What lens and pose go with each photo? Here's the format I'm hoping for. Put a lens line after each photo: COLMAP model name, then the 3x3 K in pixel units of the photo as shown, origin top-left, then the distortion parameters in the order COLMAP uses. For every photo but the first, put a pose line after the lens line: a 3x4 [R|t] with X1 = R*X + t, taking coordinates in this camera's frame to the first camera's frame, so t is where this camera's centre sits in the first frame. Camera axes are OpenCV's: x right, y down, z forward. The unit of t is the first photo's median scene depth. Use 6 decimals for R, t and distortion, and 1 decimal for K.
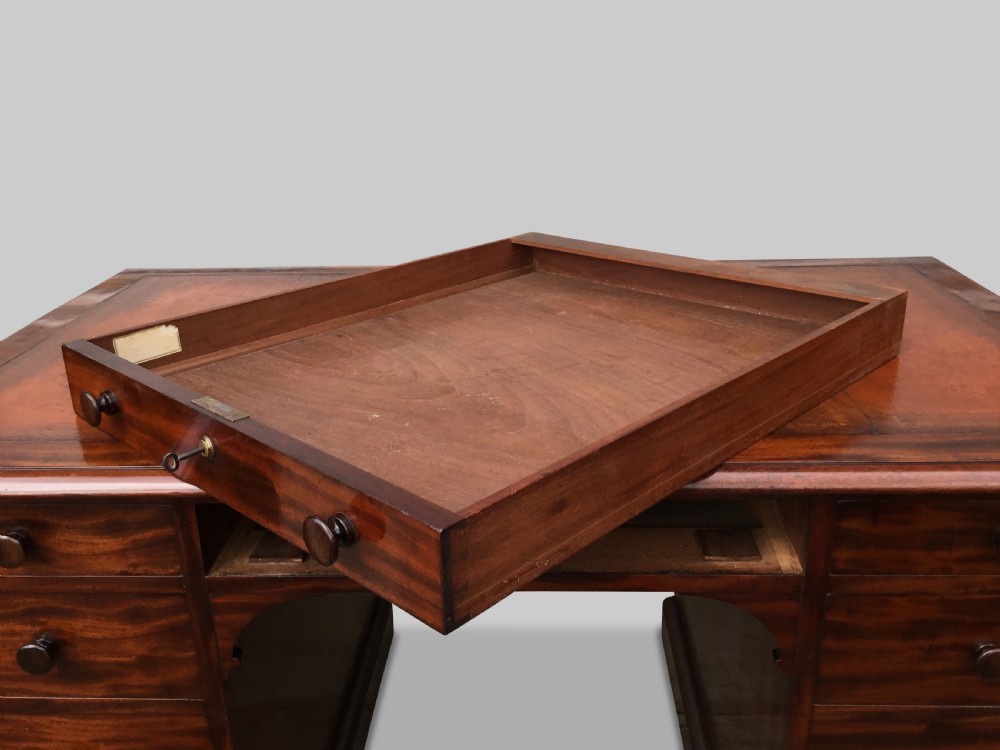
lens RADIAL K [[934.1, 0, 500.0], [0, 934.1, 375.0], [0, 0, 1]] dist [-0.008871, -0.013983]
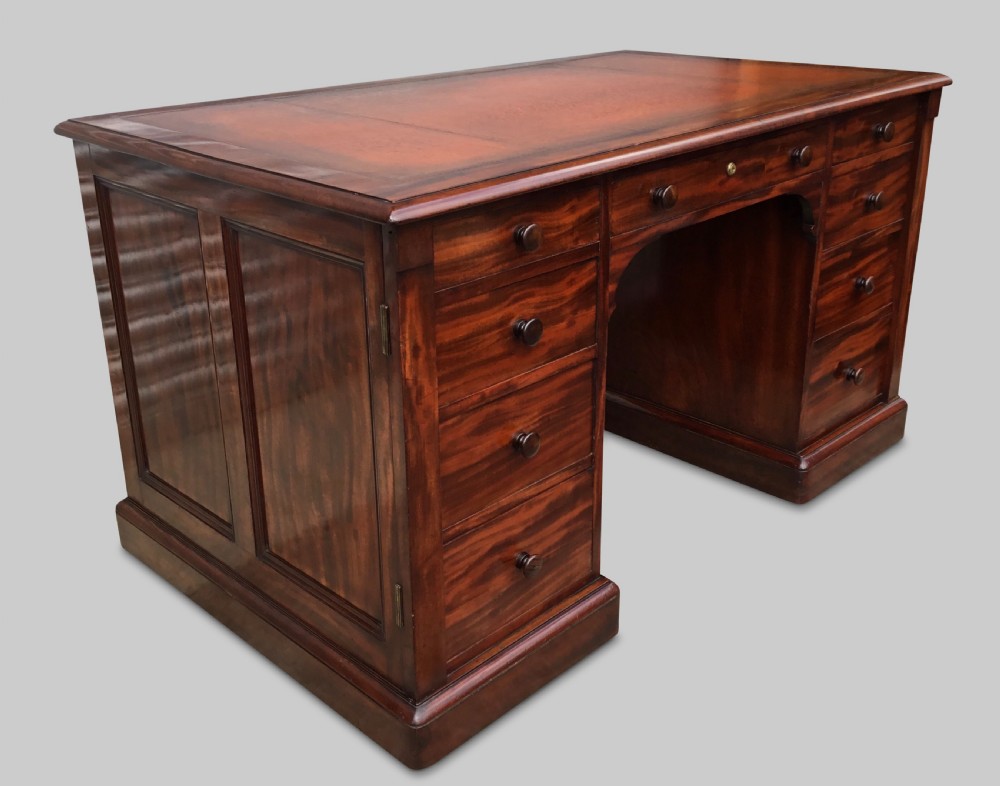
lens RADIAL K [[1069.1, 0, 498.0], [0, 1069.1, 354.6], [0, 0, 1]] dist [0.007621, 0.253472]
pose [[0.670572, -0.256284, 0.696169, -1.585323], [0.253794, 0.961059, 0.109336, 0.163513], [-0.697081, 0.103365, 0.709503, -0.012185]]
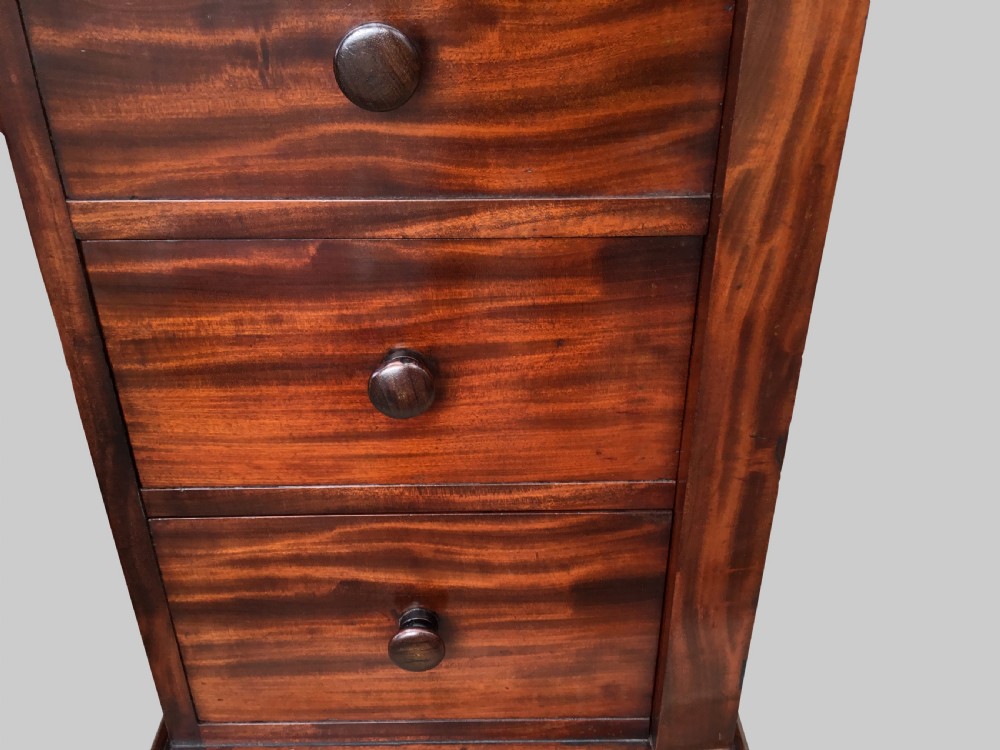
lens RADIAL K [[918.2, 0, 496.9], [0, 918.2, 390.8], [0, 0, 1]] dist [0.129047, -0.286730]
pose [[0.997692, -0.016332, 0.065909, 0.533266], [0.003998, 0.983089, 0.183085, 0.367943], [-0.067785, -0.182399, 0.980885, 0.495475]]
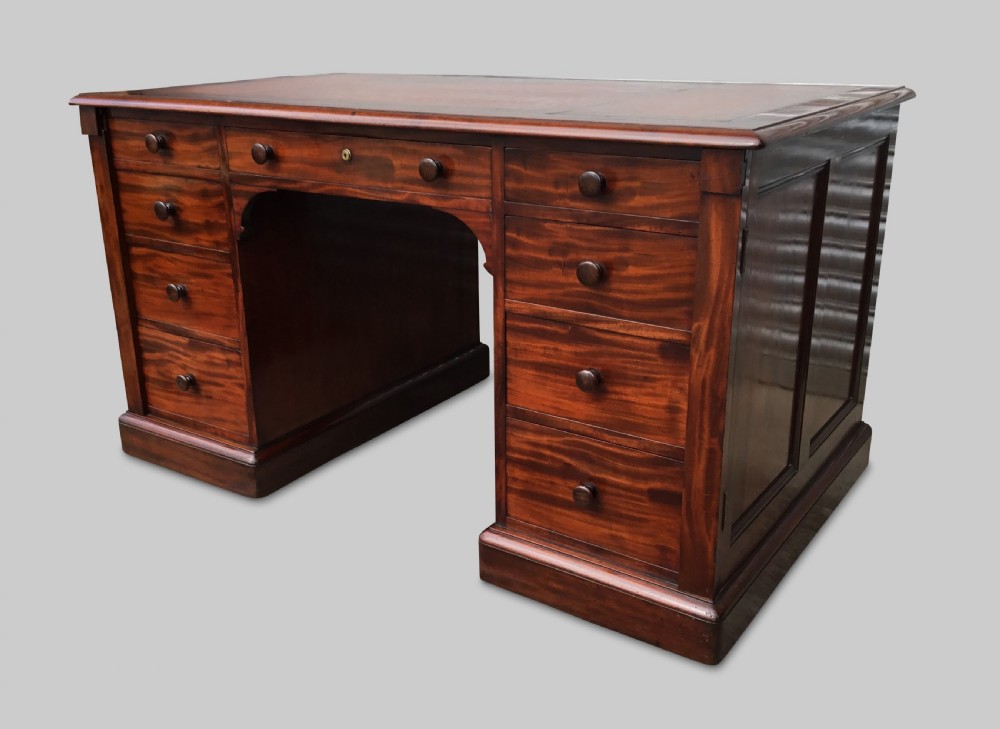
lens RADIAL K [[986.8, 0, 500.0], [0, 986.8, 364.5], [0, 0, 1]] dist [0.080380, -0.000819]
pose [[0.851719, 0.189478, -0.488541, 1.165457], [-0.194513, 0.980043, 0.040993, 0.399953], [0.486558, 0.060113, 0.871578, -0.433776]]
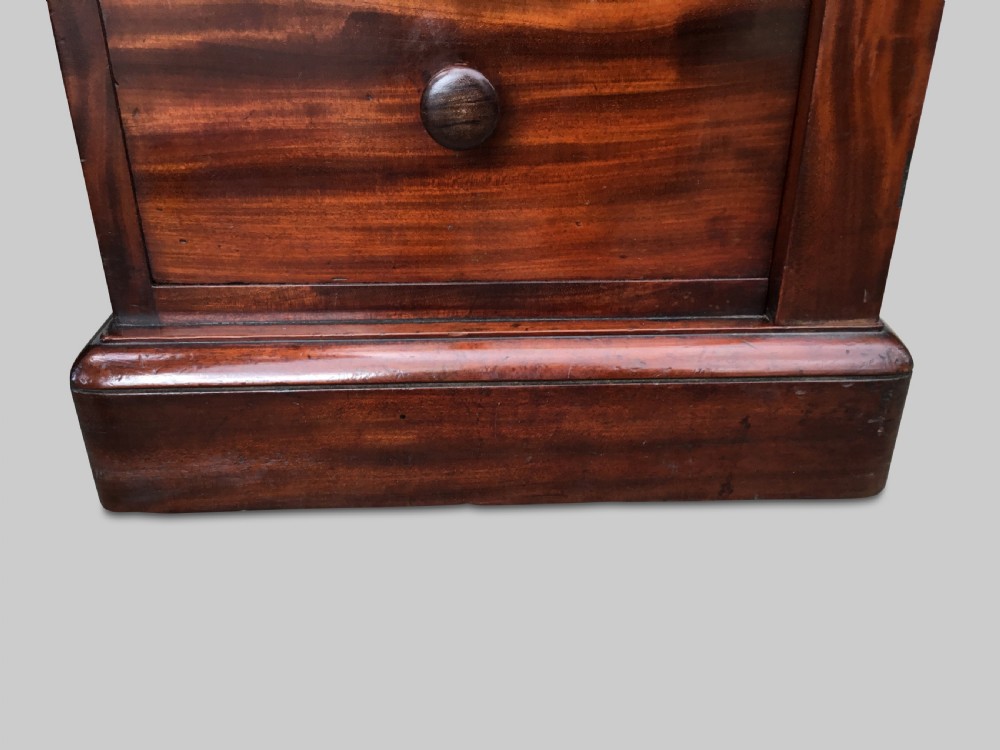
lens RADIAL K [[918.2, 0, 496.9], [0, 918.2, 390.8], [0, 0, 1]] dist [0.129047, -0.286730]
pose [[0.995517, -0.021863, 0.092024, 0.490415], [0.008908, 0.990267, 0.138897, 0.729859], [-0.094165, -0.137455, 0.986022, 0.625255]]
